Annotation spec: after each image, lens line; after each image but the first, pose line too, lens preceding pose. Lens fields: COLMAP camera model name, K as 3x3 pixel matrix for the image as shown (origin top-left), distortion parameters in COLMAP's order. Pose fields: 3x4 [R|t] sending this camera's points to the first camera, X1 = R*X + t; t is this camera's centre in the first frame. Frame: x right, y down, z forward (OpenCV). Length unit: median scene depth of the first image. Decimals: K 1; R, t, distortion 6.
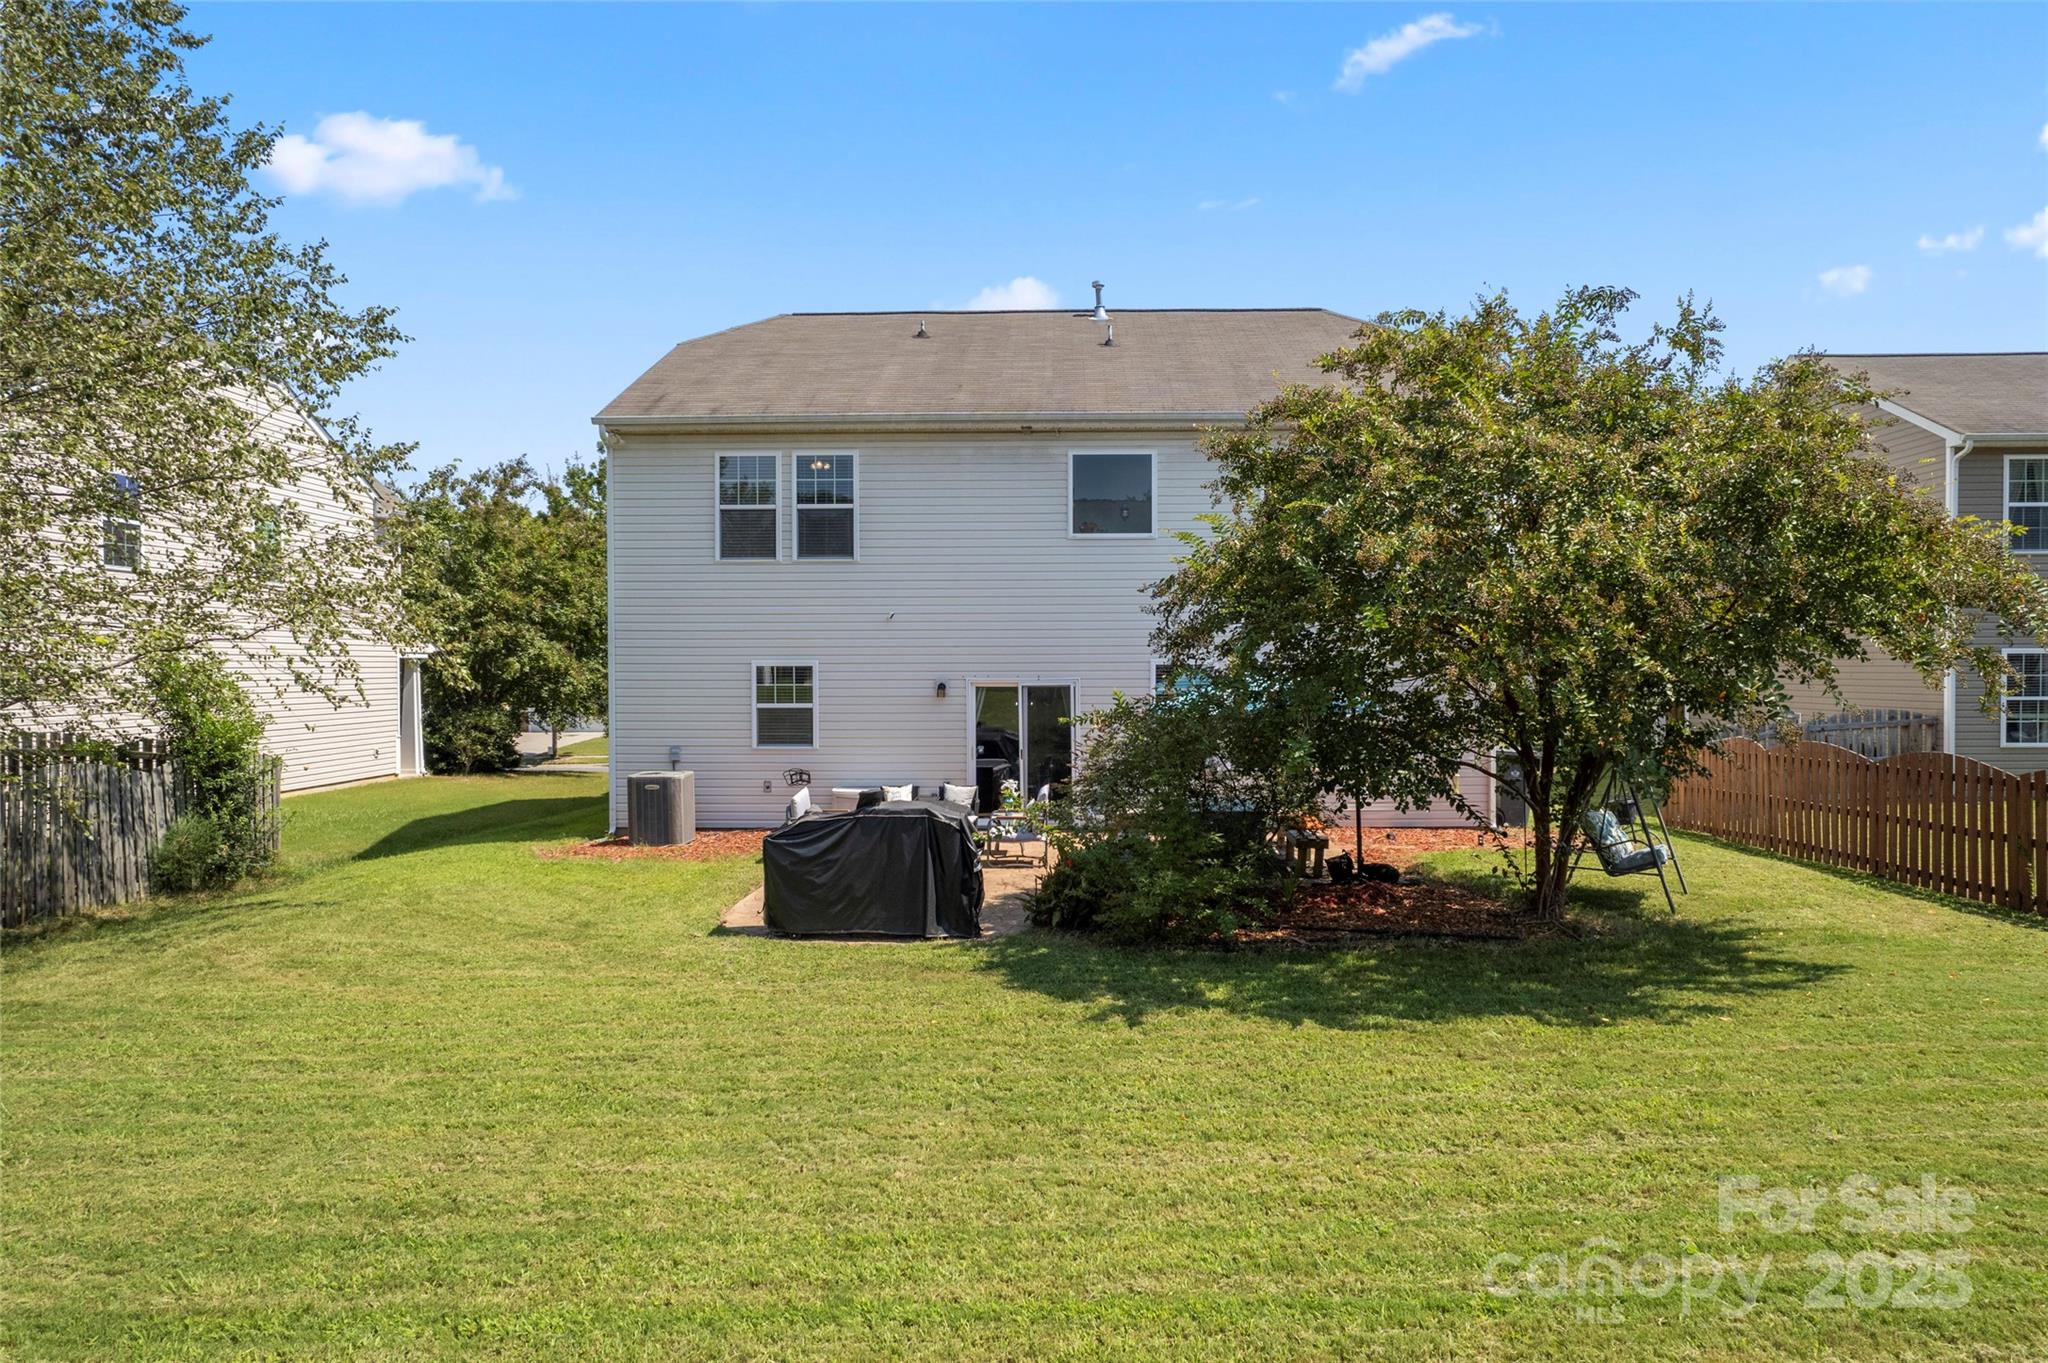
lens RADIAL K [[1351.4, 0, 1022.6], [0, 1351.4, 678.9], [0, 0, 1]] dist [-0.023196, 0.000316]
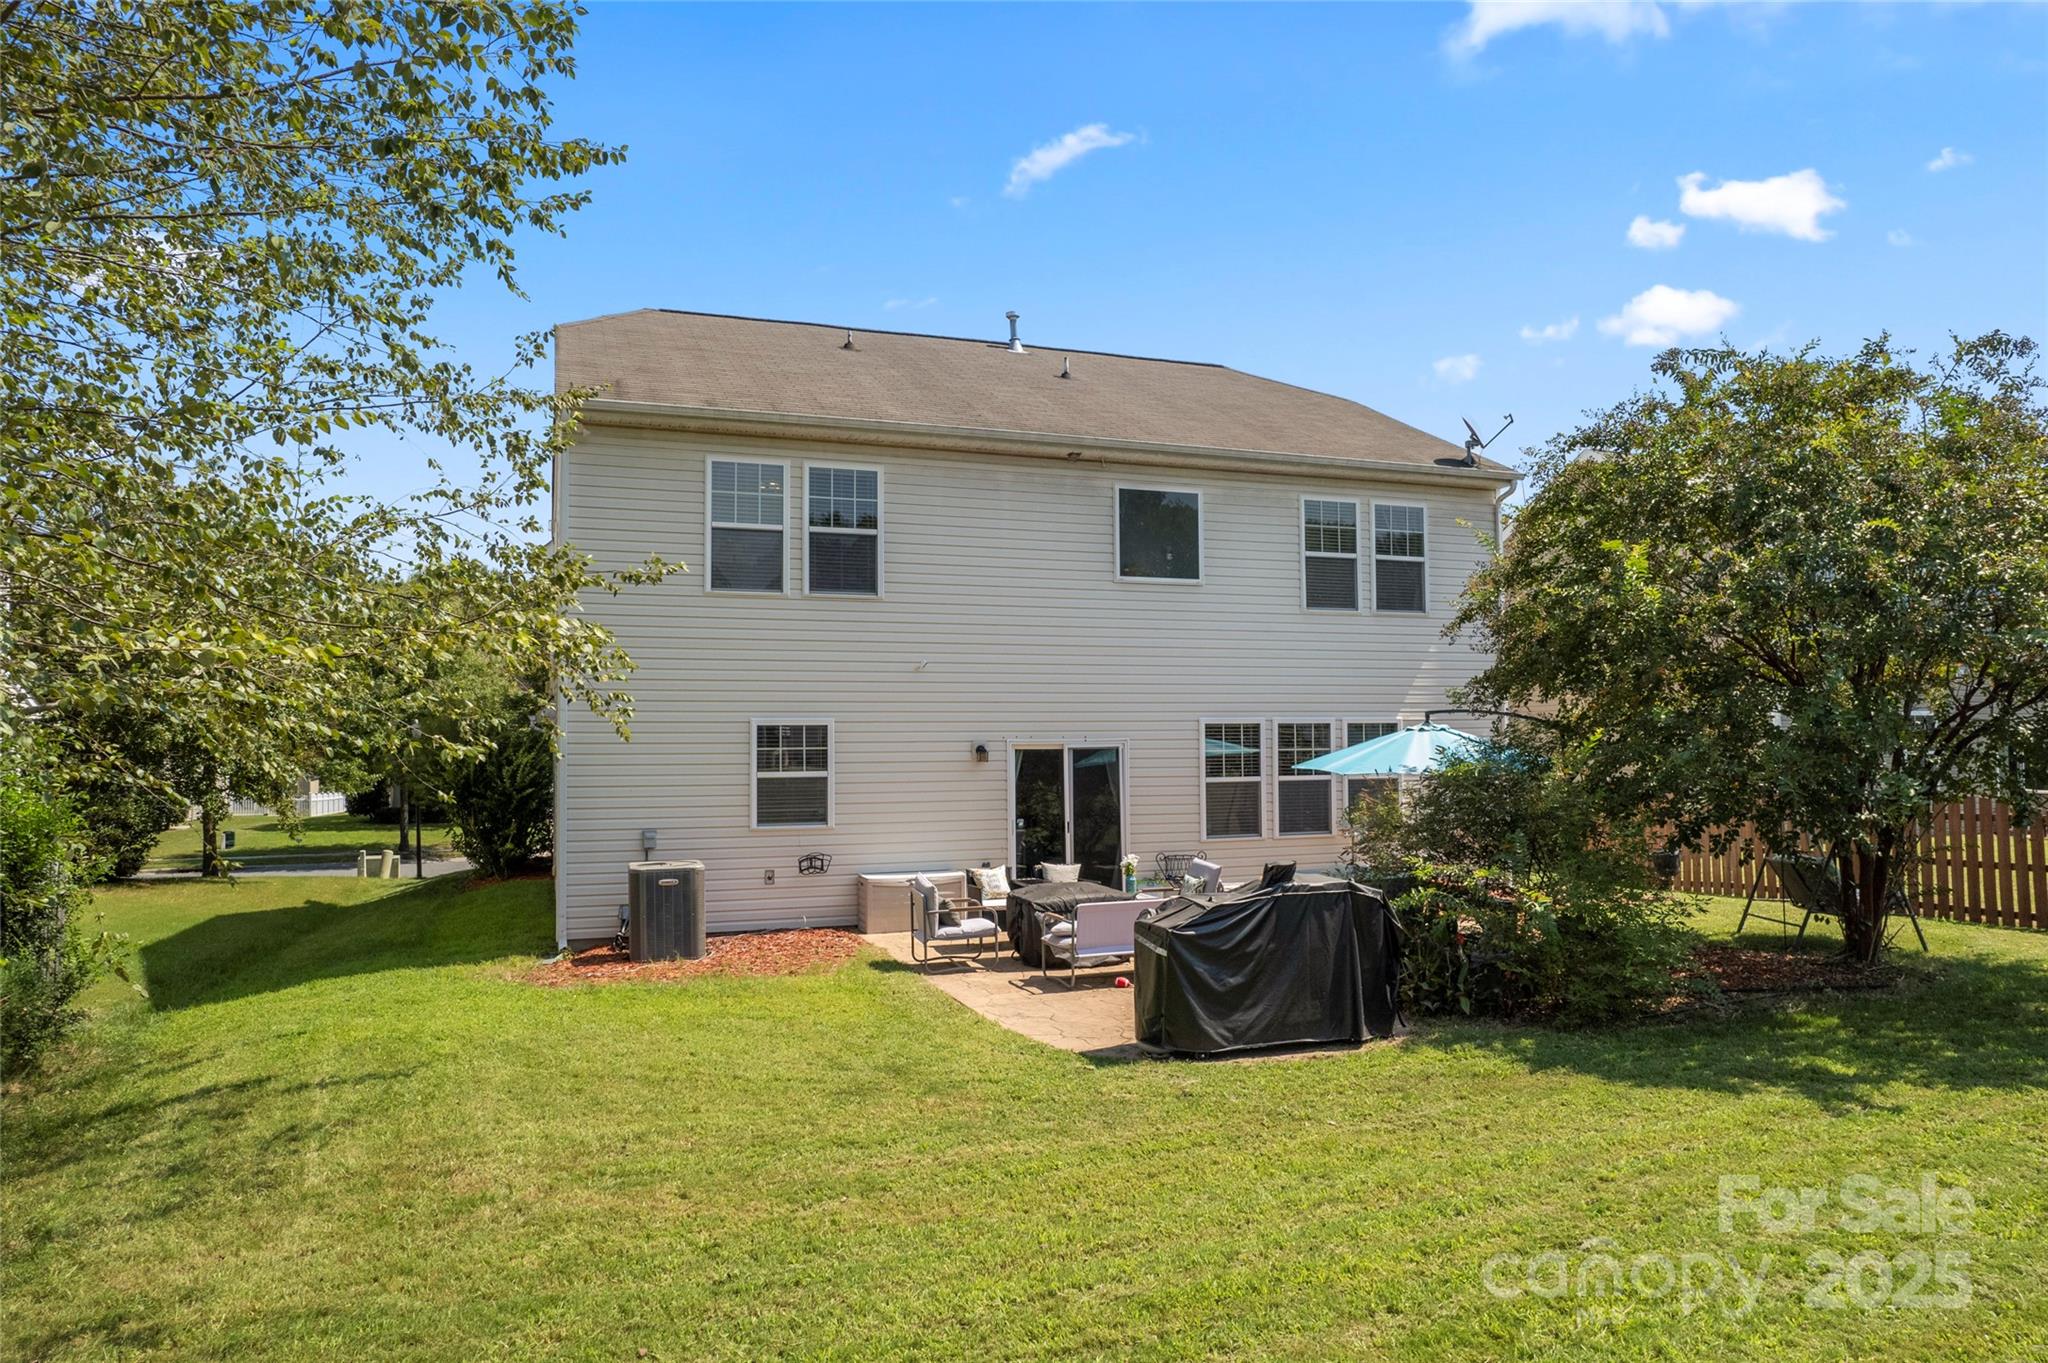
lens RADIAL K [[1351.4, 0, 1024.3], [0, 1351.4, 679.5], [0, 0, 1]] dist [-0.023196, 0.000316]
pose [[0.918033, 0.013280, 0.396281, -0.369372], [0.011378, 0.998145, -0.059808, 0.013027], [-0.396340, 0.059415, 0.916179, 0.208200]]
